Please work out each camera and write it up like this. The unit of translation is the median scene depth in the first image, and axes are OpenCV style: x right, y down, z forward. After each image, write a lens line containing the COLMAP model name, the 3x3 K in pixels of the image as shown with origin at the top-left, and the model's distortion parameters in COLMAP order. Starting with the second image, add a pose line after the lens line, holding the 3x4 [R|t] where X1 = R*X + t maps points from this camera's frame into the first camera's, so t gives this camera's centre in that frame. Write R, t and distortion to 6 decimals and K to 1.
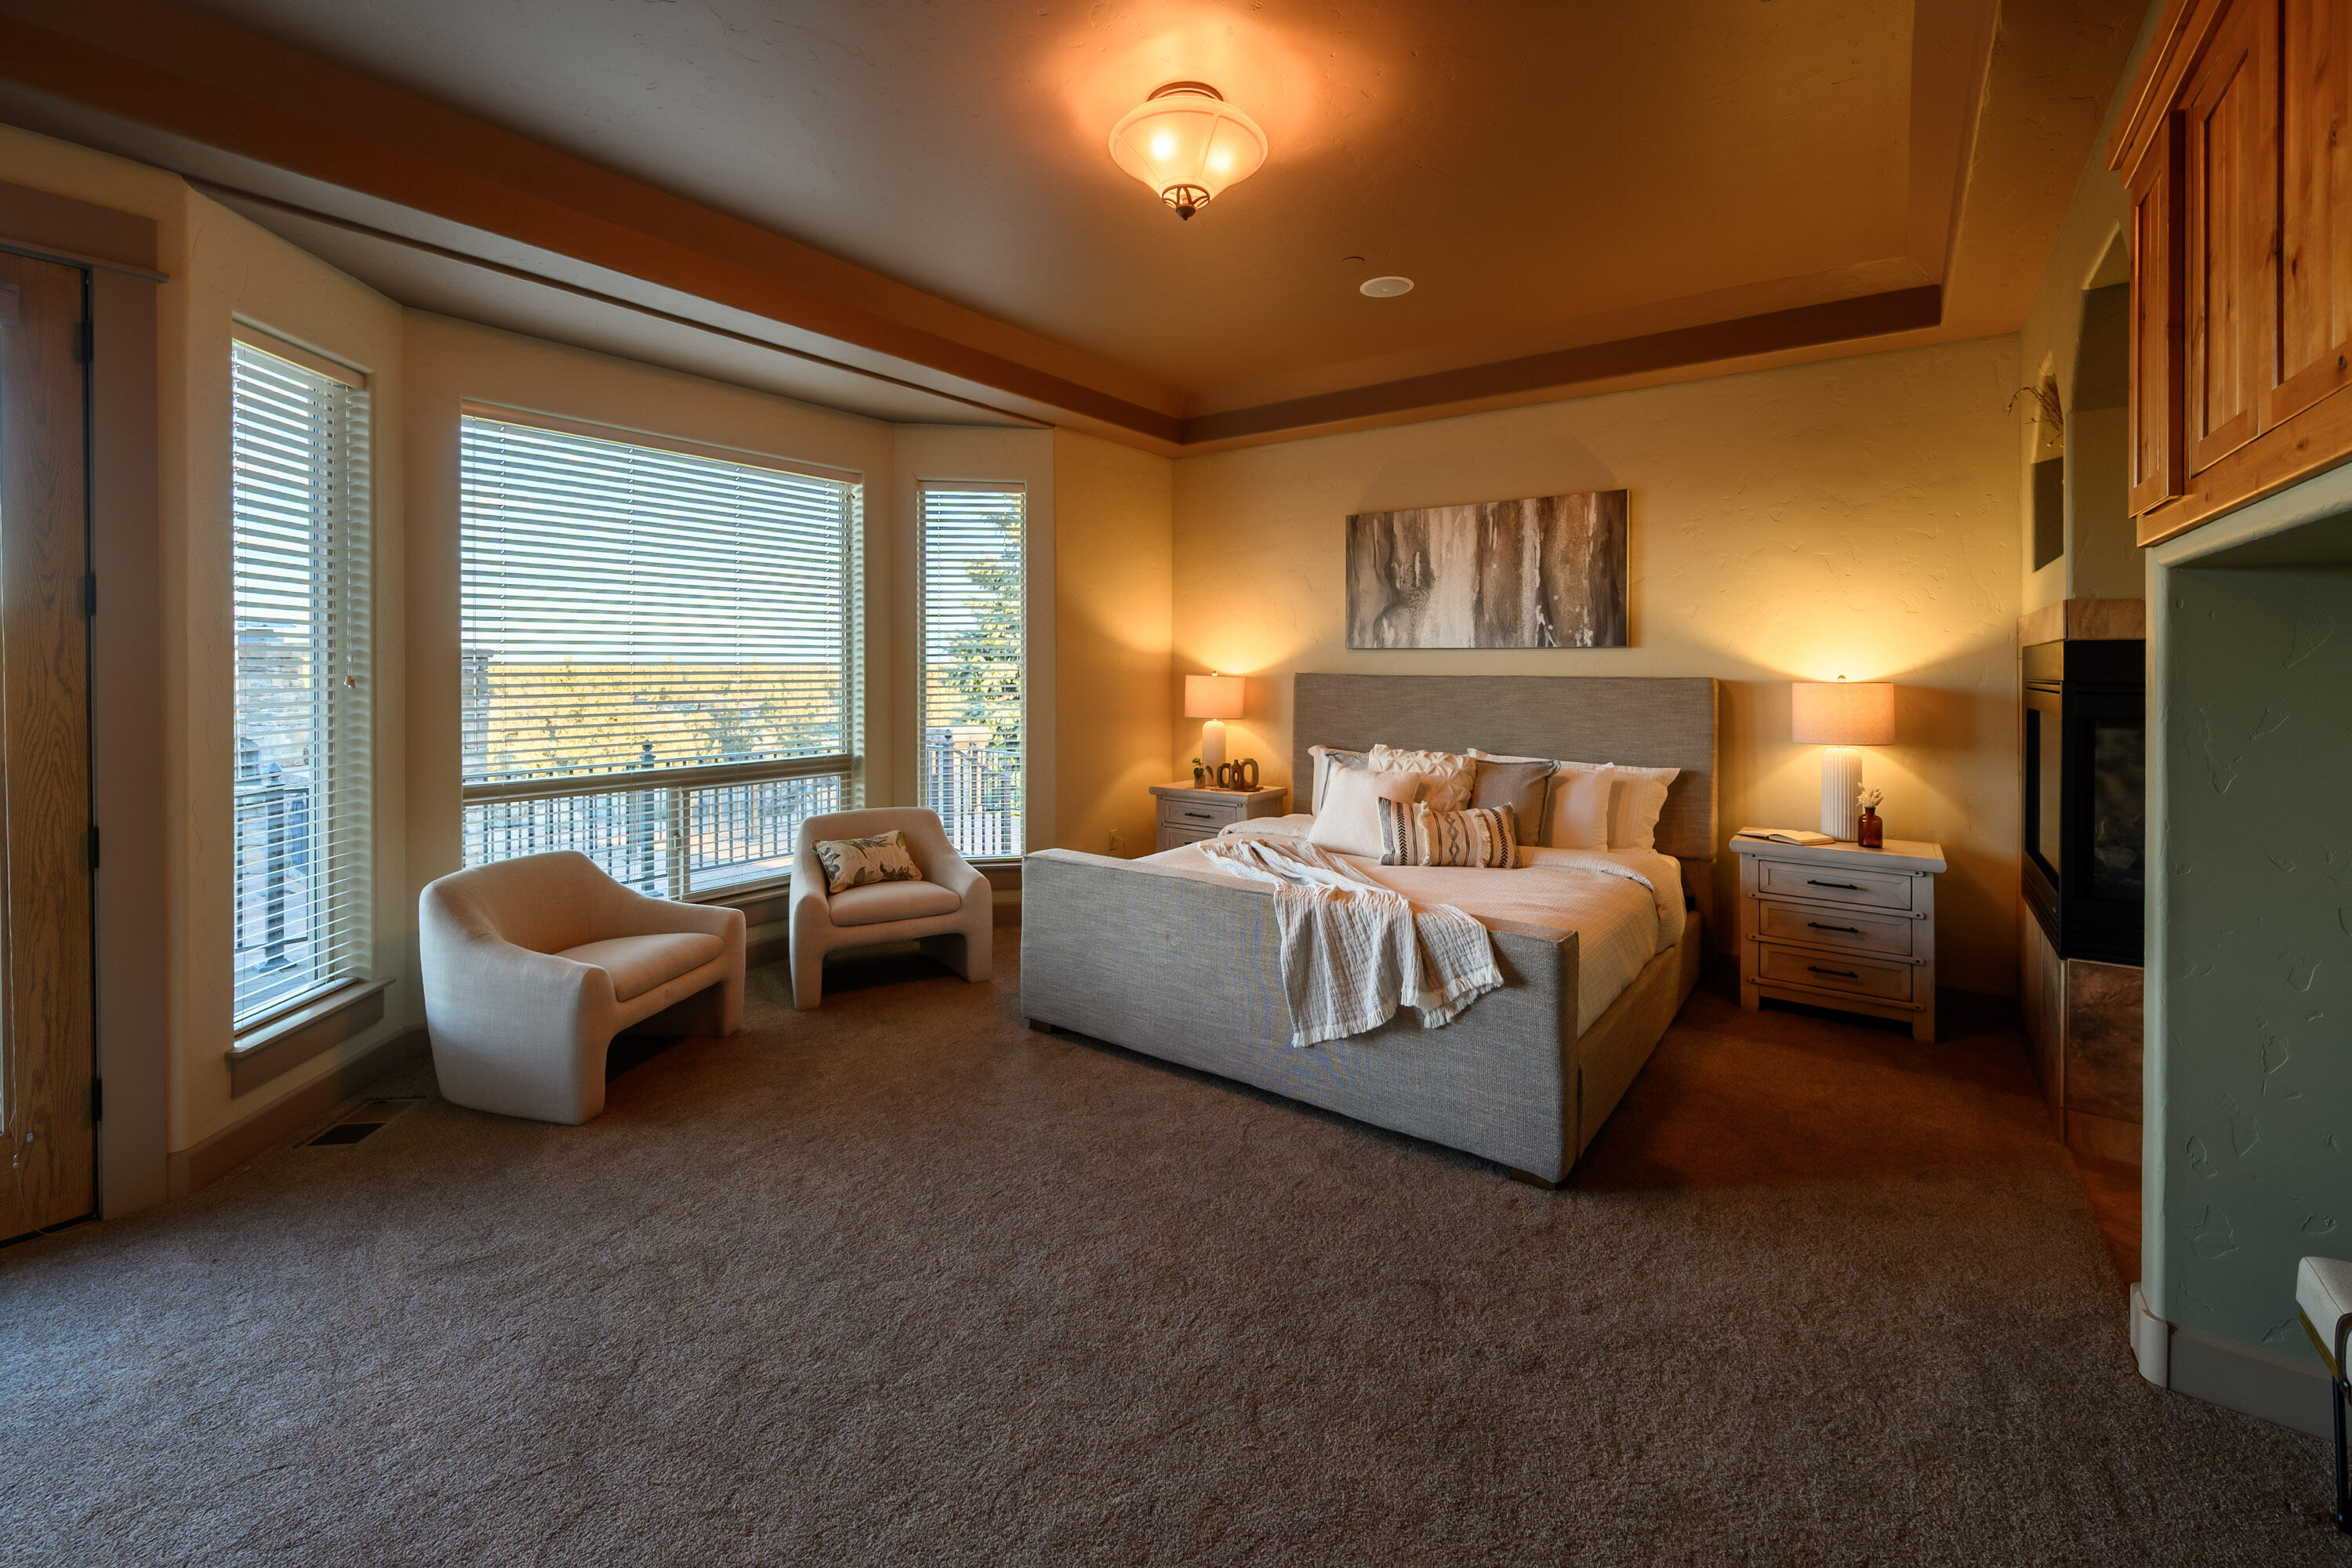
lens RADIAL K [[968.5, 0, 1176.4], [0, 968.5, 663.7], [0, 0, 1]] dist [-0.001324, 0.000007]
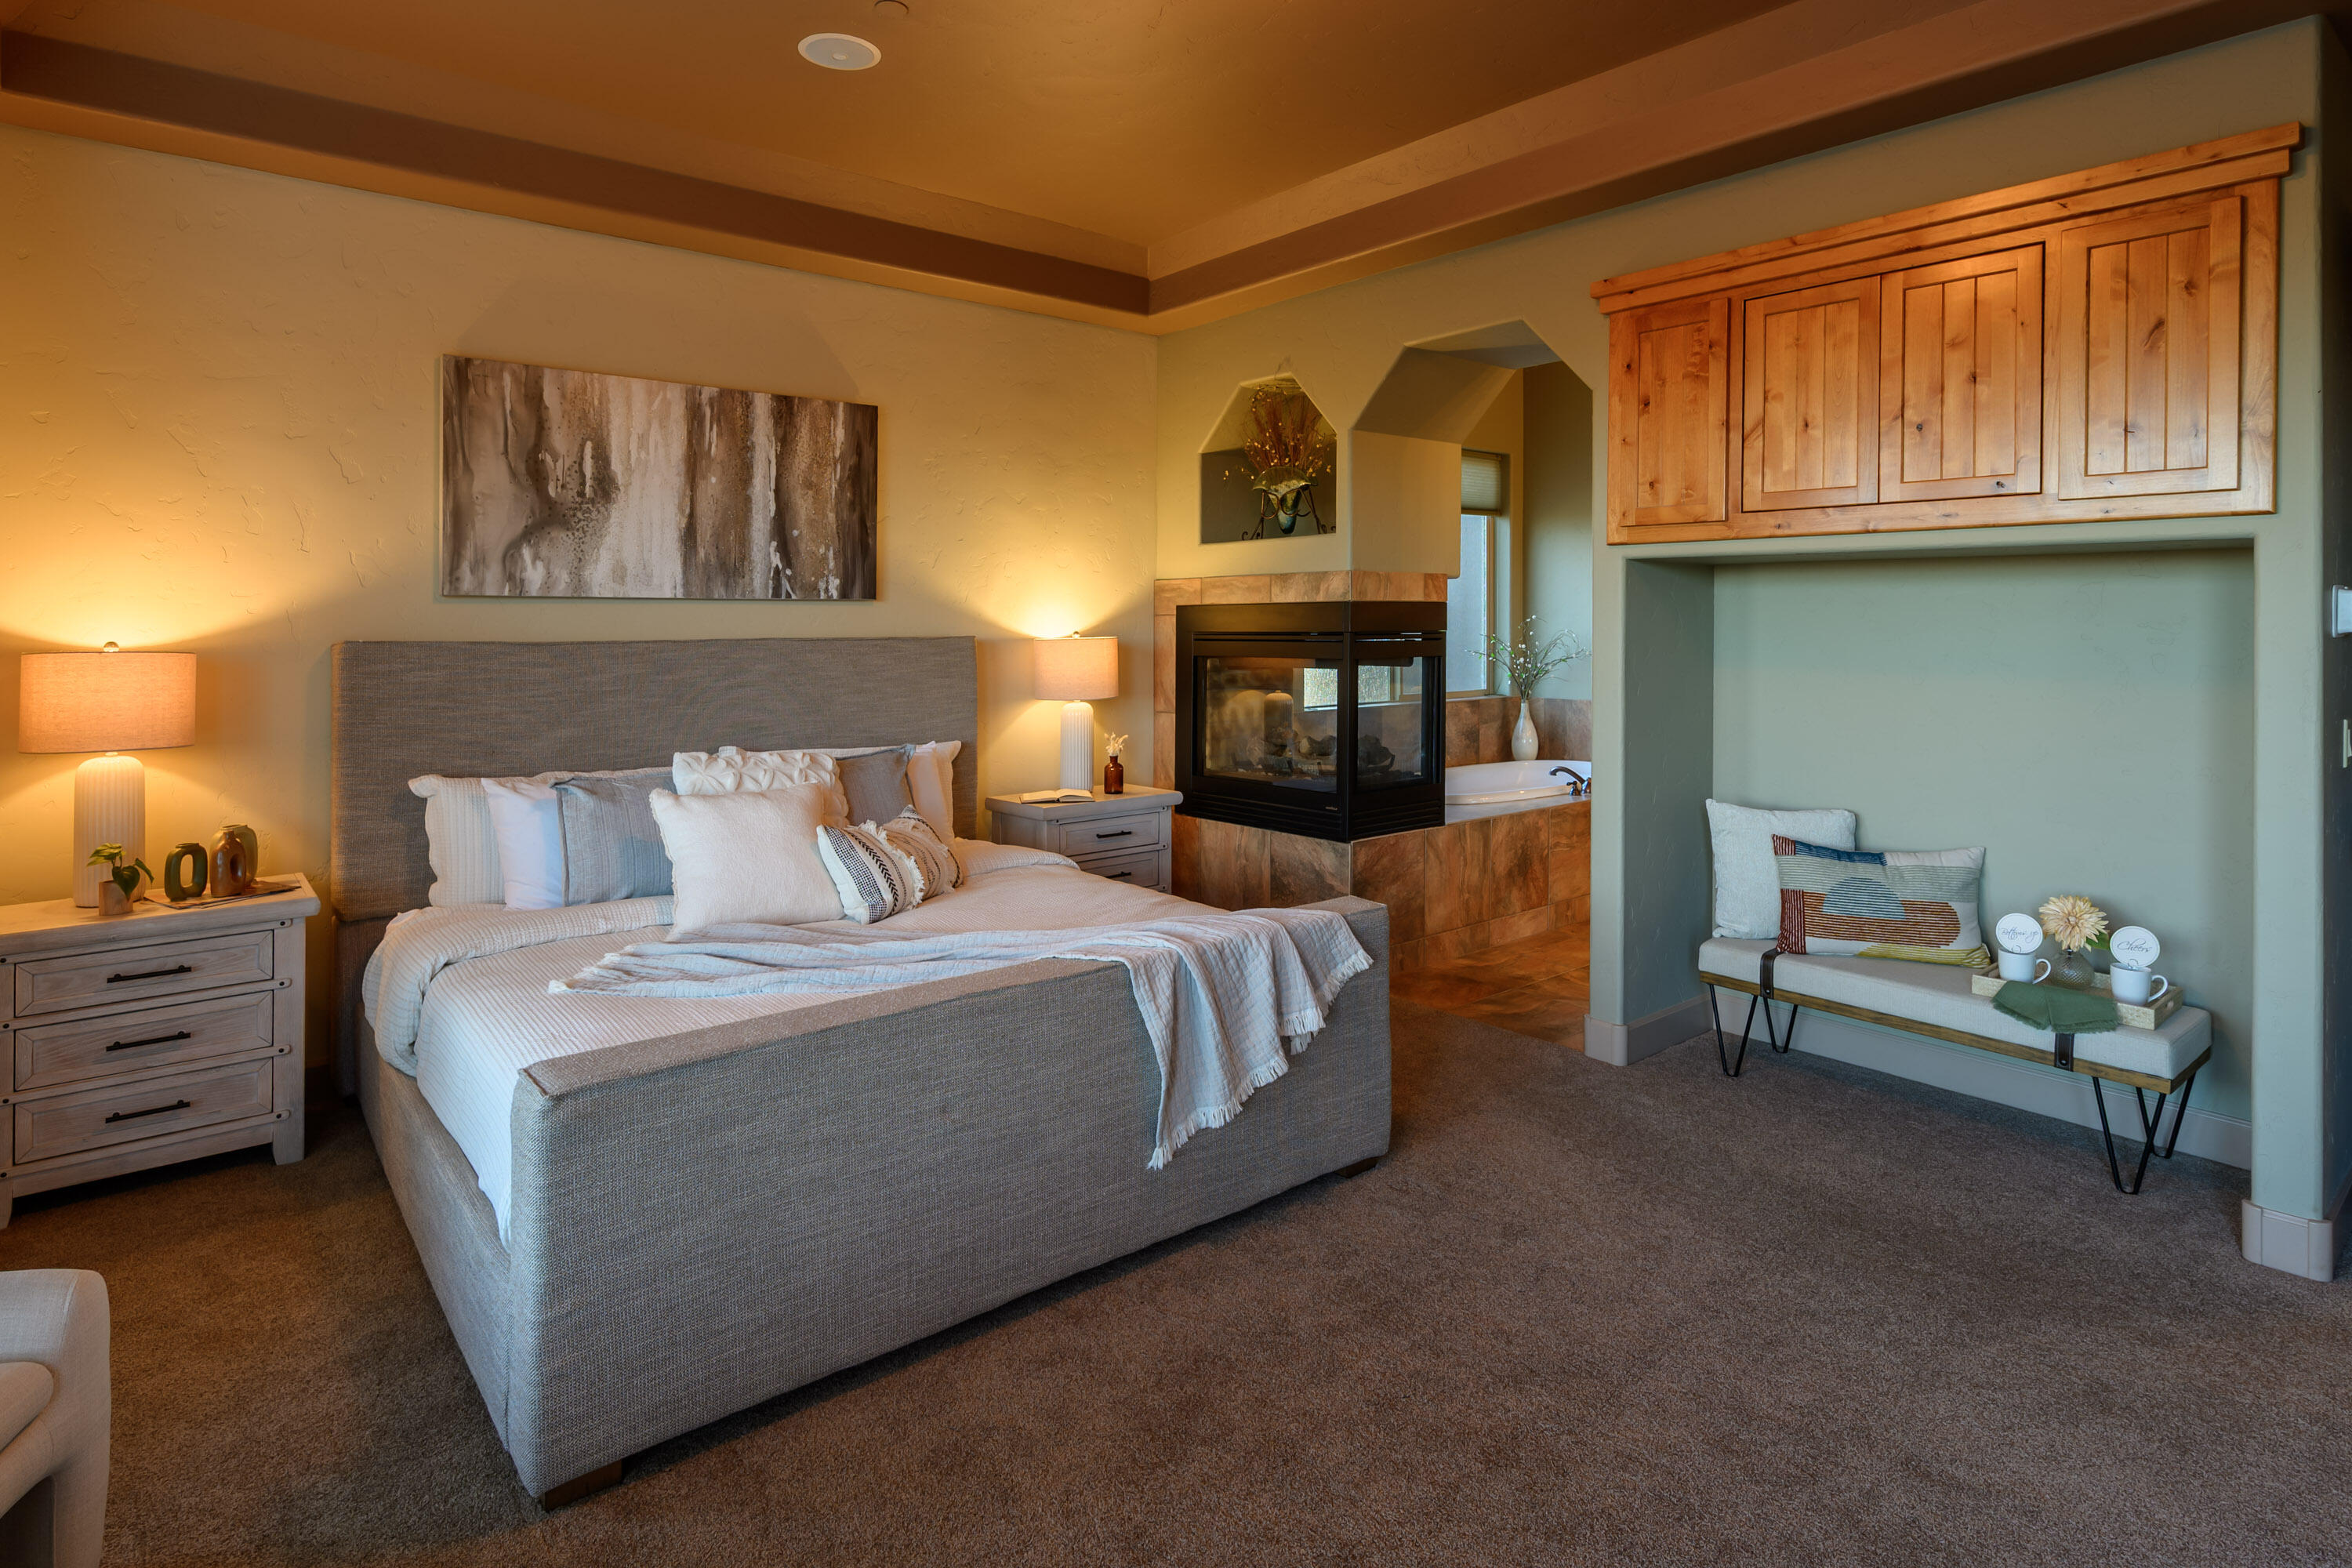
lens RADIAL K [[1247.1, 0, 1173.0], [0, 1247.1, 622.5], [0, 0, 1]] dist [-0.003585, -0.000376]
pose [[0.251878, -0.003684, 0.967752, -0.458370], [0.004801, 0.999985, 0.002558, -0.000048], [-0.967747, 0.004002, 0.251892, 0.470422]]
